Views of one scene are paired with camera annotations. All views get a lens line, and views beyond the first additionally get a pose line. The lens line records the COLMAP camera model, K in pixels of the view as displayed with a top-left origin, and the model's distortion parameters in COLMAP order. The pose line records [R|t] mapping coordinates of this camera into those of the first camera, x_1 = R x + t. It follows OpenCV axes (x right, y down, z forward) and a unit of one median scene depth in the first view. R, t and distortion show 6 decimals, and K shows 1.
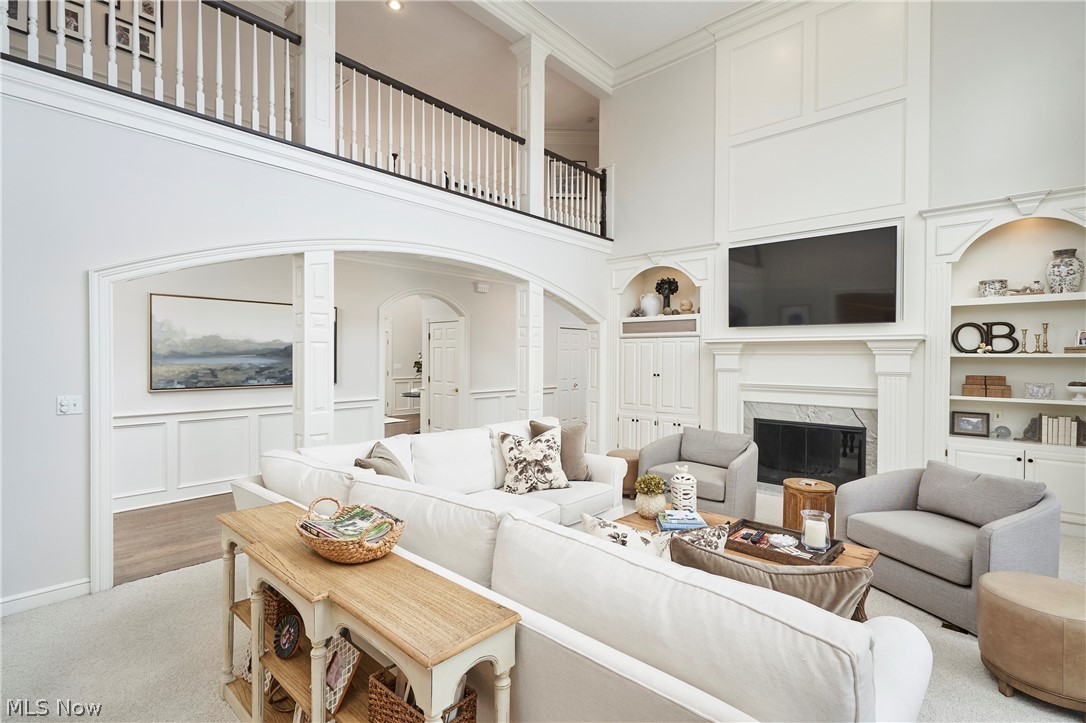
lens RADIAL K [[504.0, 0, 558.0], [0, 504.0, 362.9], [0, 0, 1]] dist [-0.003928, -0.000279]
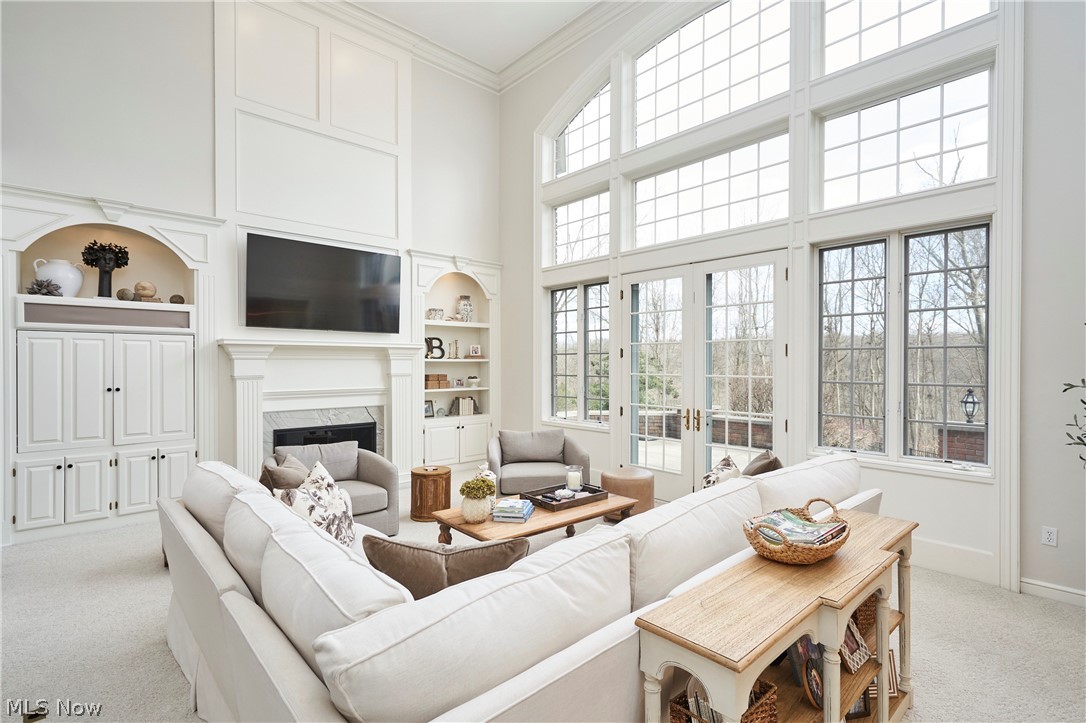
lens RADIAL K [[504.0, 0, 542.1], [0, 504.0, 368.5], [0, 0, 1]] dist [-0.003928, -0.000279]
pose [[0.120397, -0.014293, 0.992623, -0.427336], [0.014198, 0.999819, 0.012674, -0.004116], [-0.992624, 0.012567, 0.120578, 0.403730]]
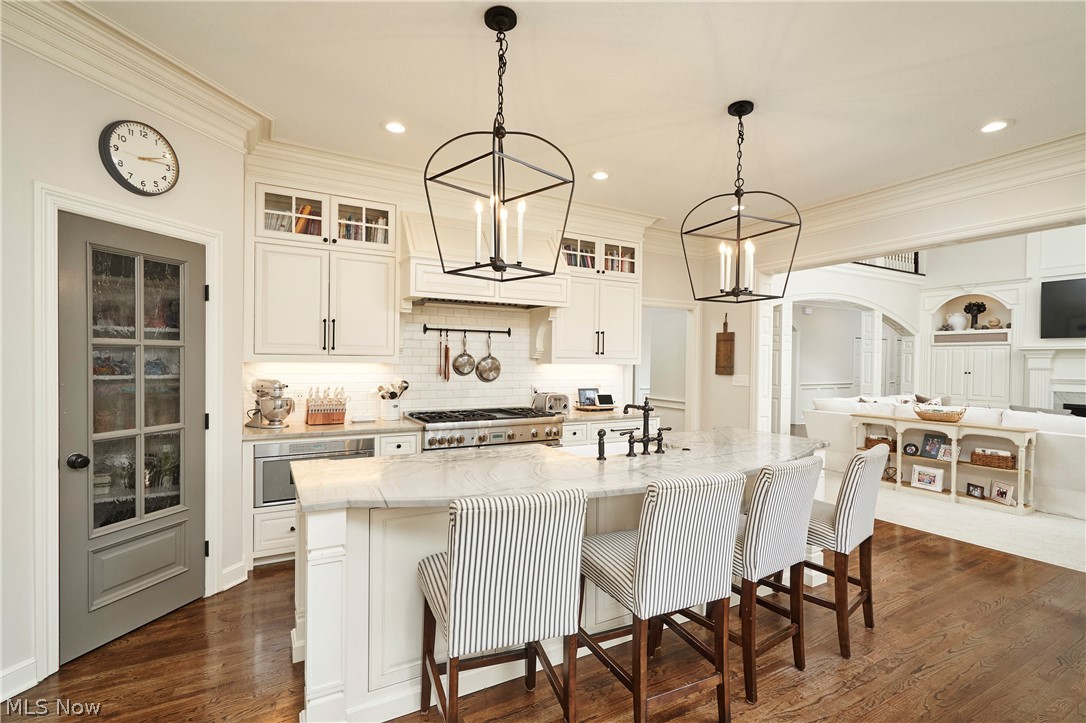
lens RADIAL K [[504.0, 0, 540.4], [0, 504.0, 368.4], [0, 0, 1]] dist [-0.003928, -0.000279]
pose [[0.939799, 0.012354, -0.341504, -0.483610], [-0.012389, 0.999921, 0.002077, 0.026099], [0.341503, 0.002279, 0.939878, -0.776437]]
